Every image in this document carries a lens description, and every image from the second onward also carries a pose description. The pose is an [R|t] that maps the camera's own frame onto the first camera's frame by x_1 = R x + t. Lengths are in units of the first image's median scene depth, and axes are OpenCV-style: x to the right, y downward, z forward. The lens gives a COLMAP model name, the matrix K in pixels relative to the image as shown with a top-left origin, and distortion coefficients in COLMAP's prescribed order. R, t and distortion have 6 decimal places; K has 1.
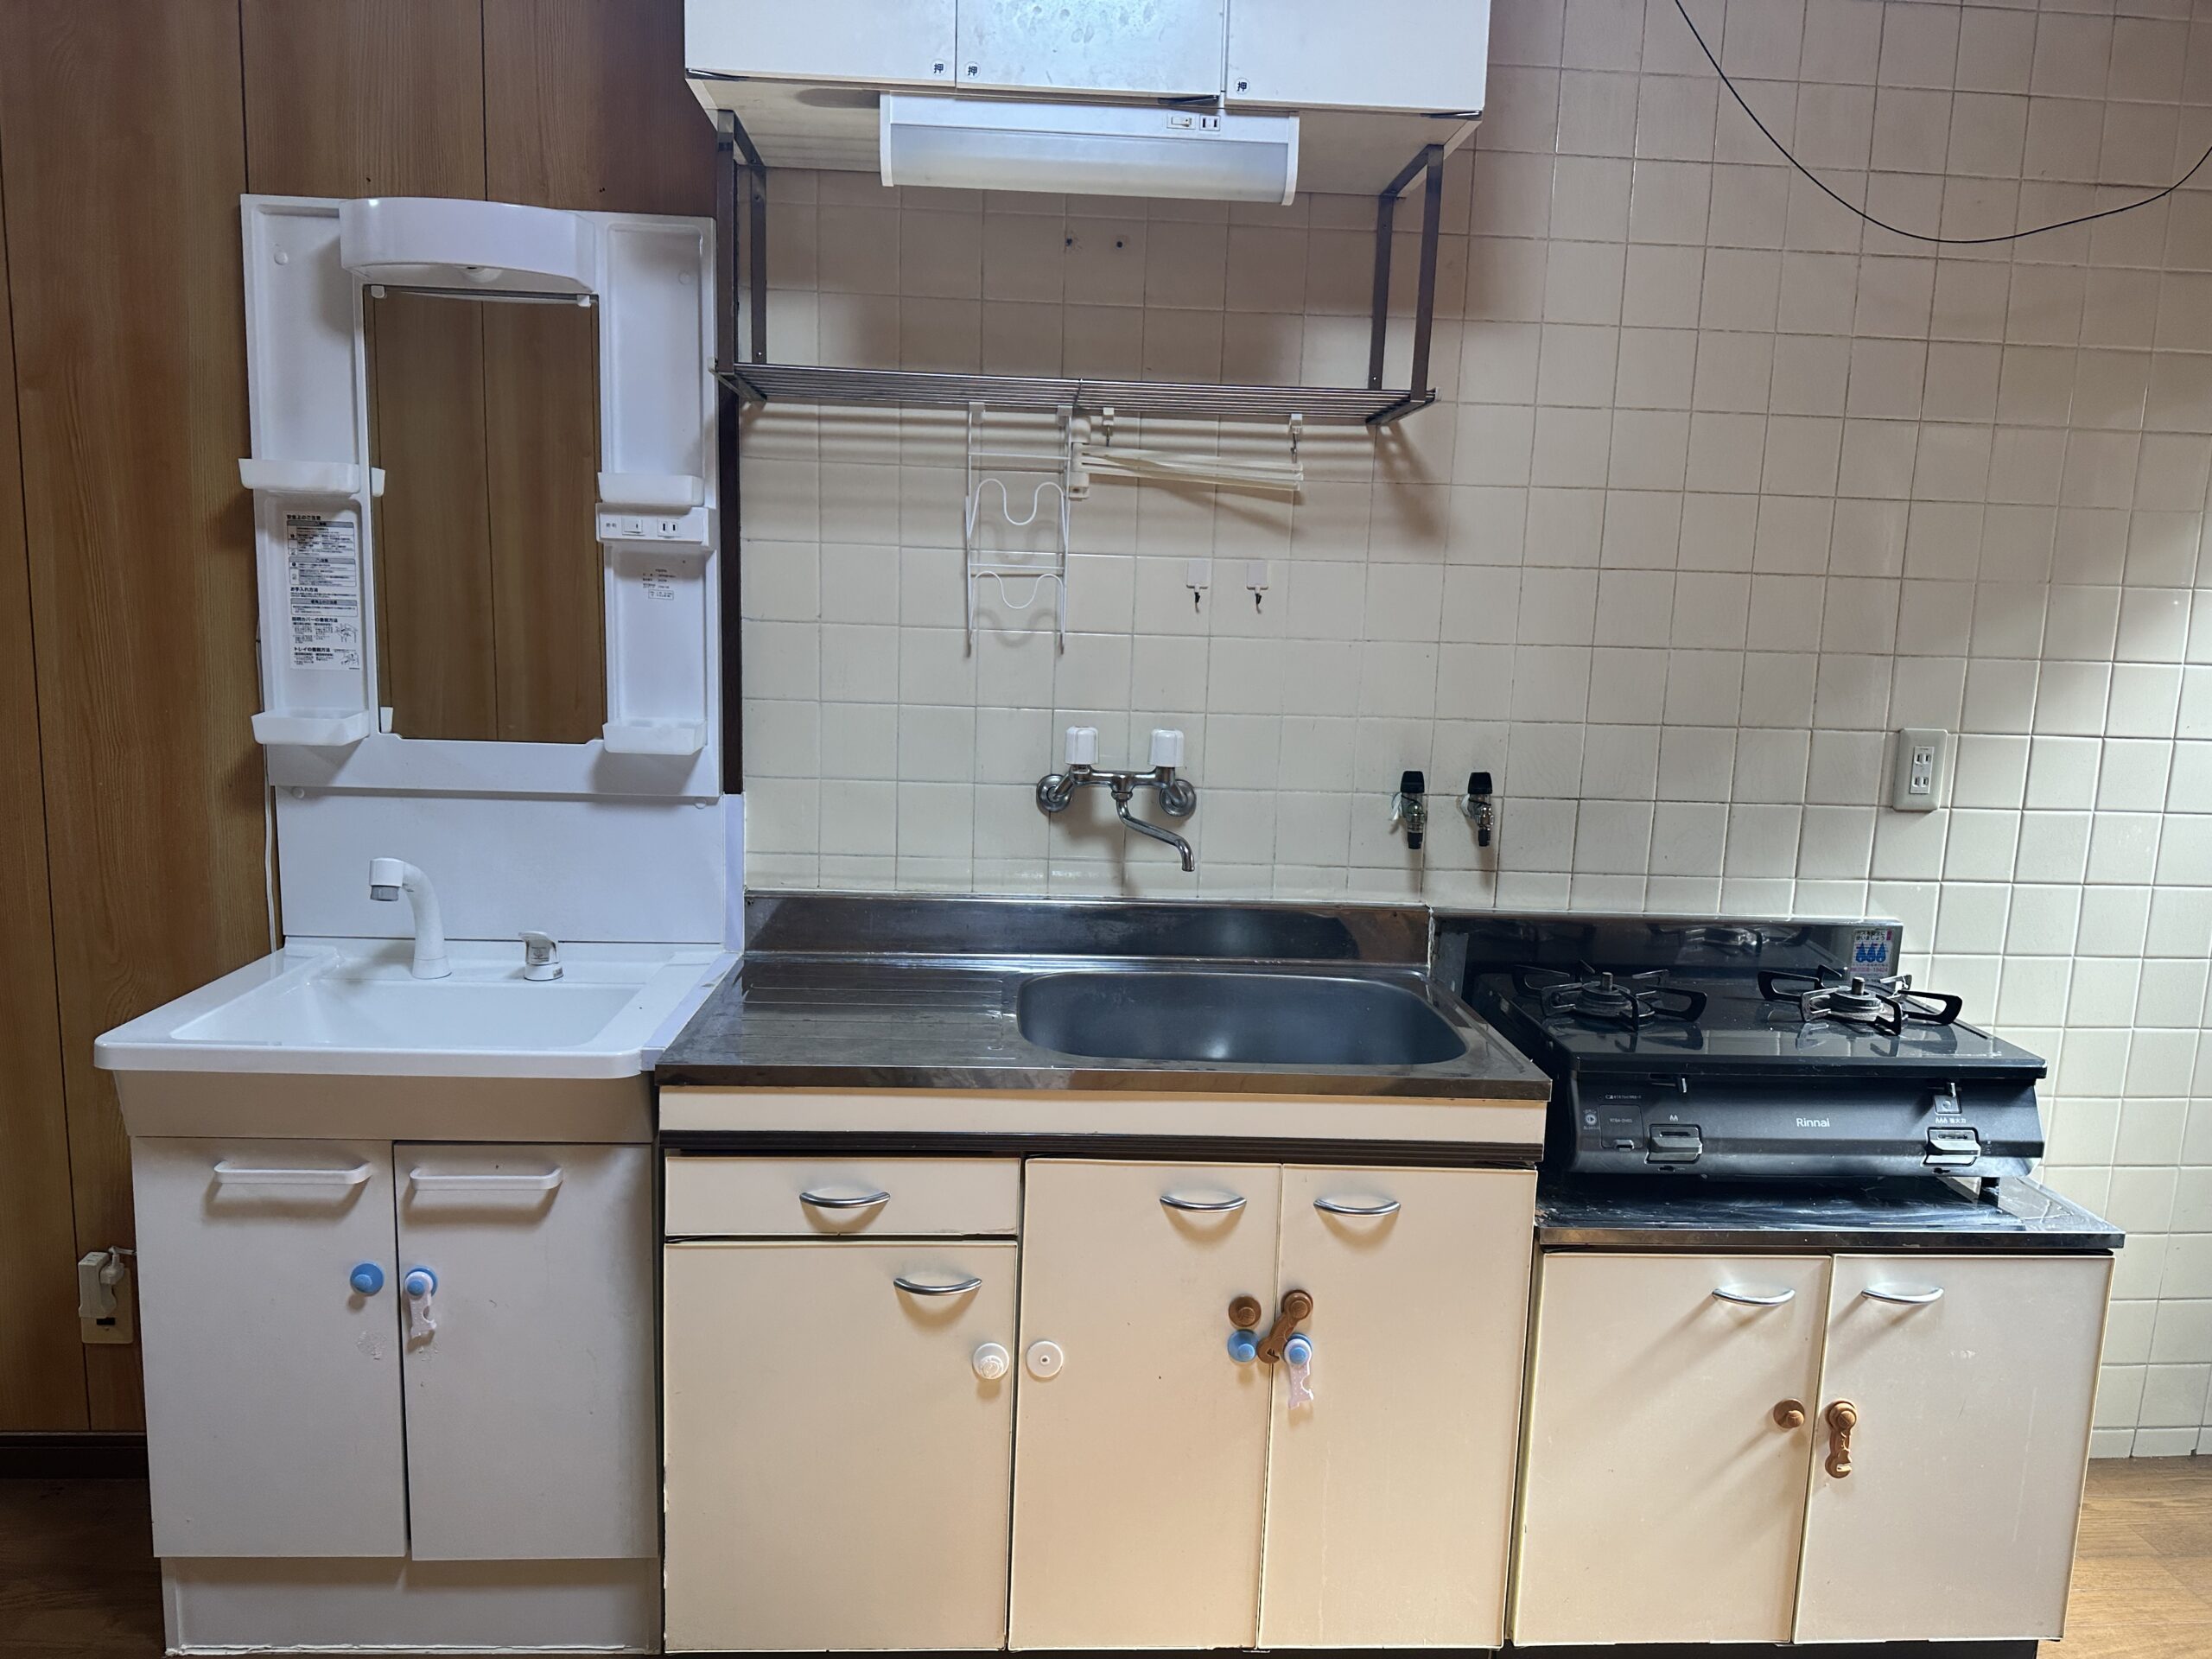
lens RADIAL K [[1547.4, 0, 1103.9], [0, 1547.4, 828.0], [0, 0, 1]] dist [0.061860, -0.077797]
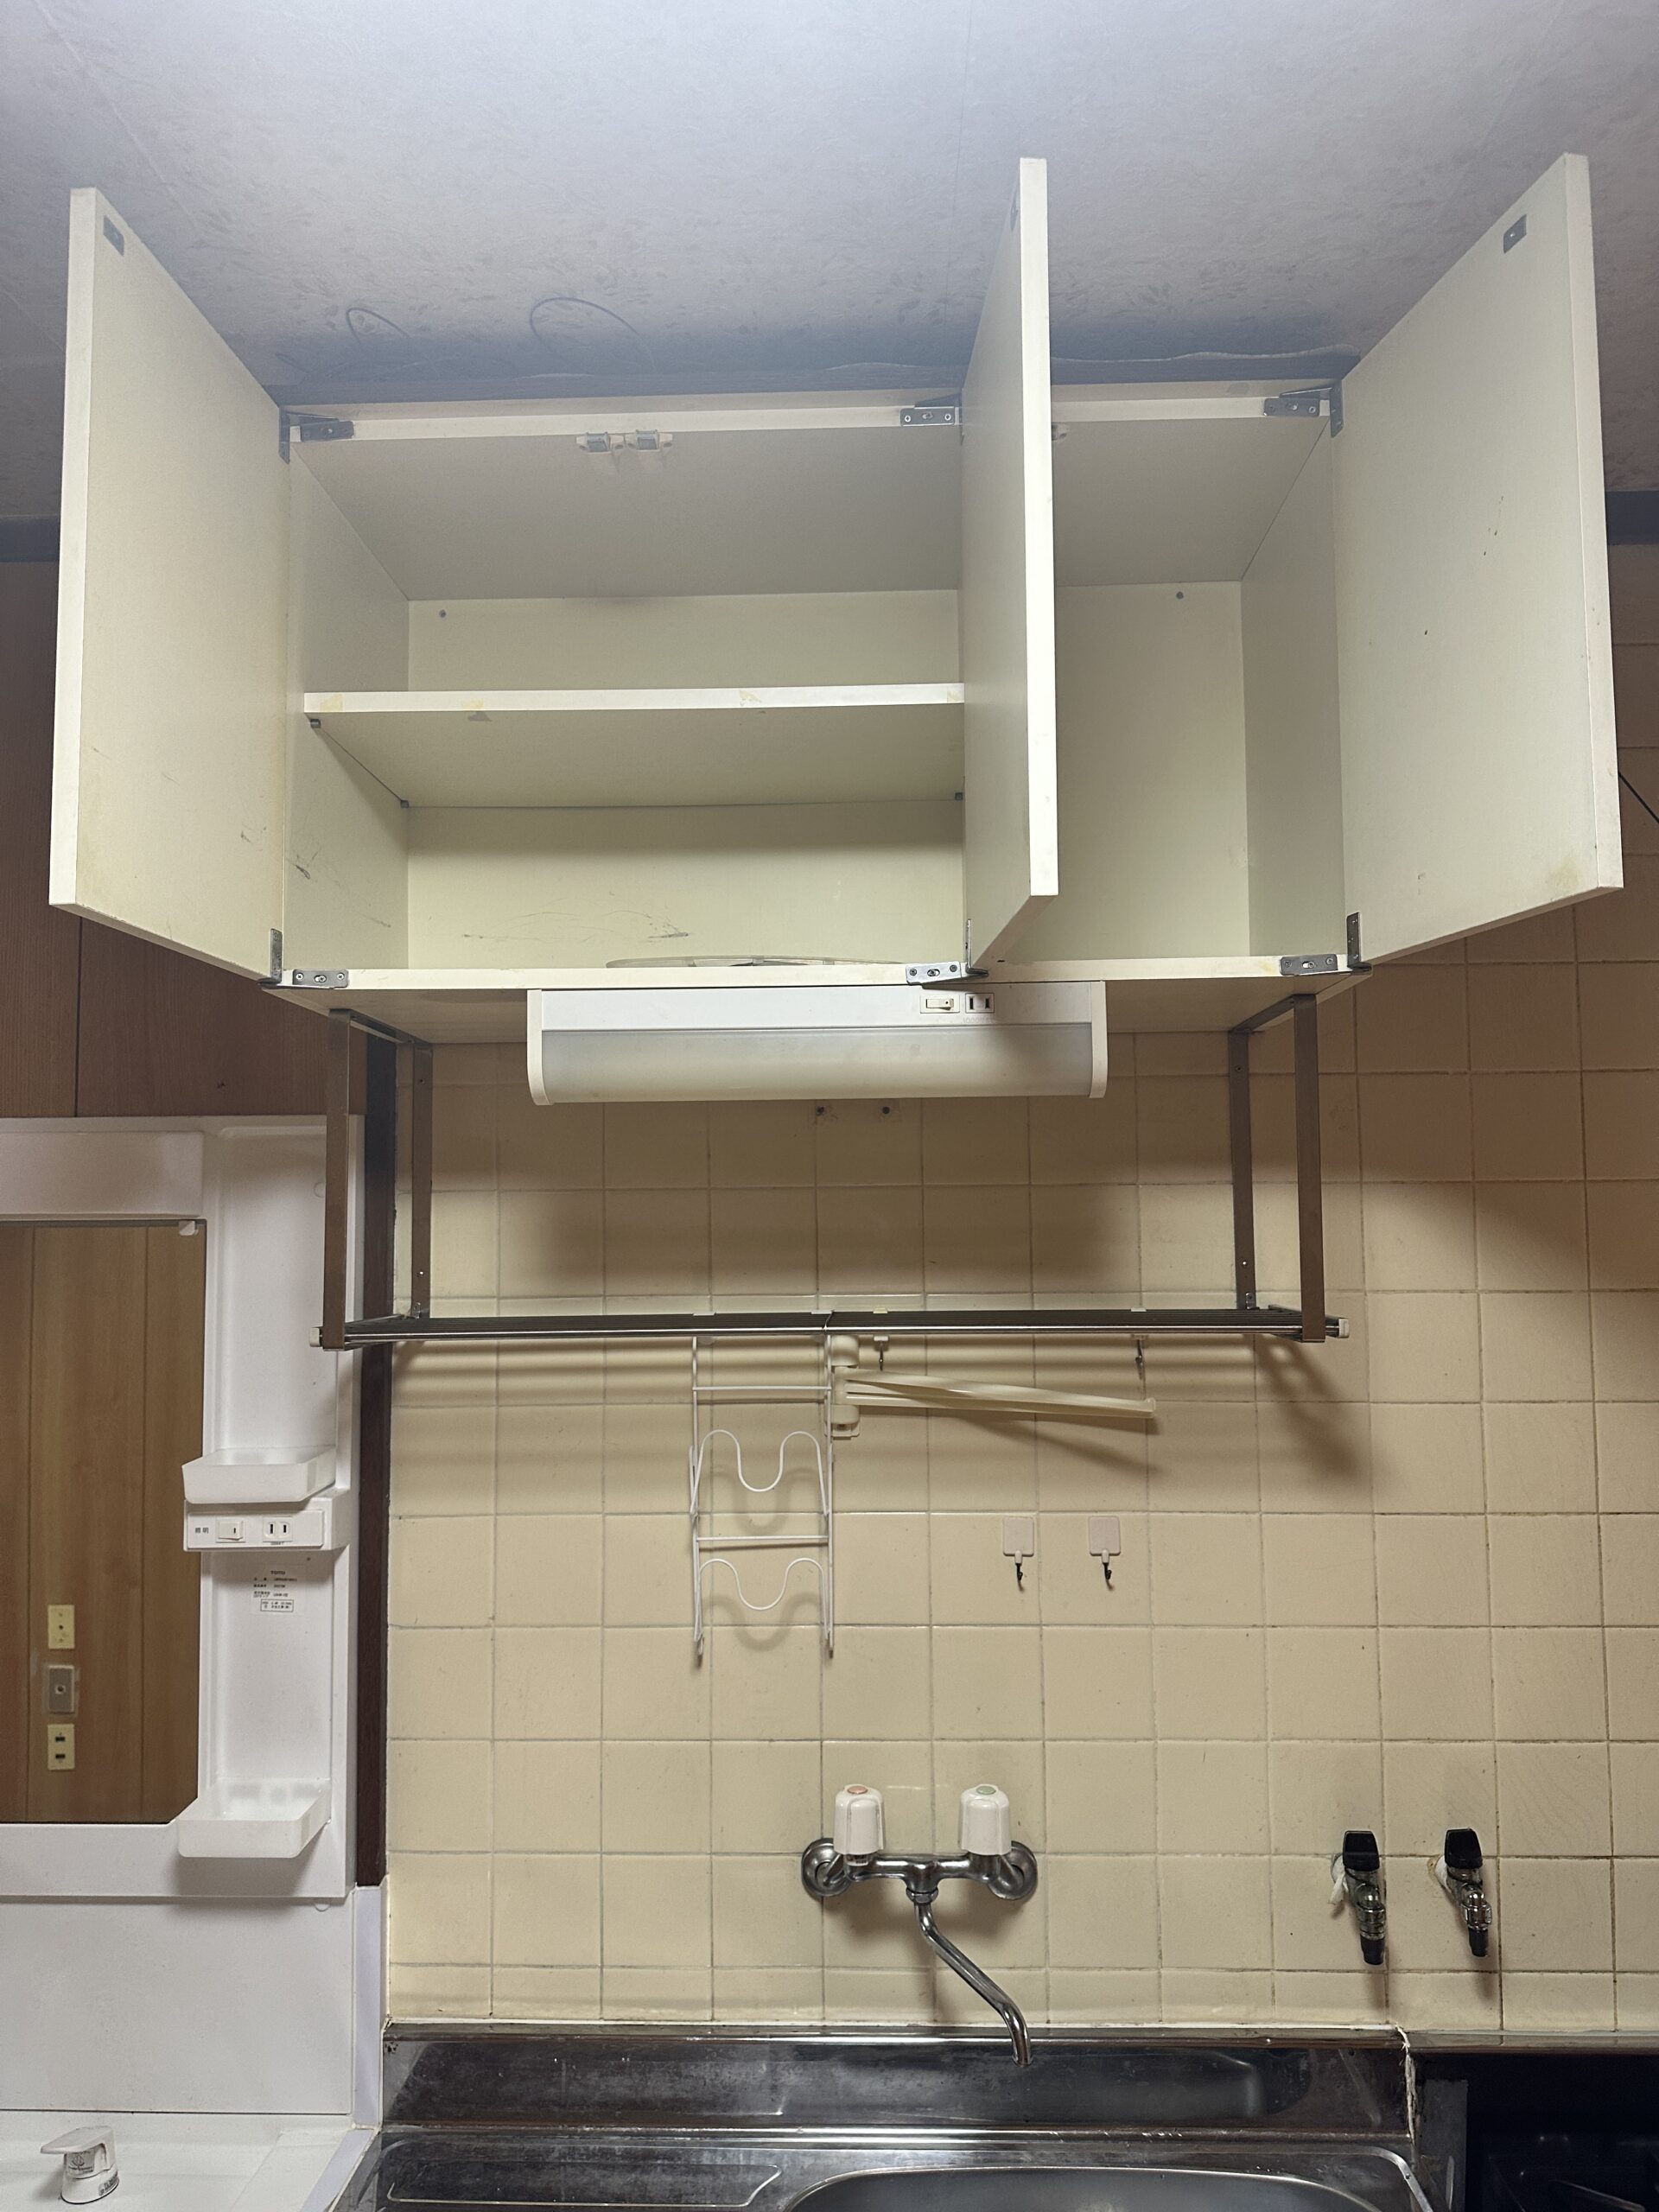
lens RADIAL K [[1547.4, 0, 822.1], [0, 1547.4, 1105.0], [0, 0, 1]] dist [0.061860, -0.077797]
pose [[0.994374, -0.049589, -0.093602, 0.049811], [0.028006, 0.975286, -0.219165, -0.209330], [0.102157, 0.215311, 0.971188, 0.261007]]
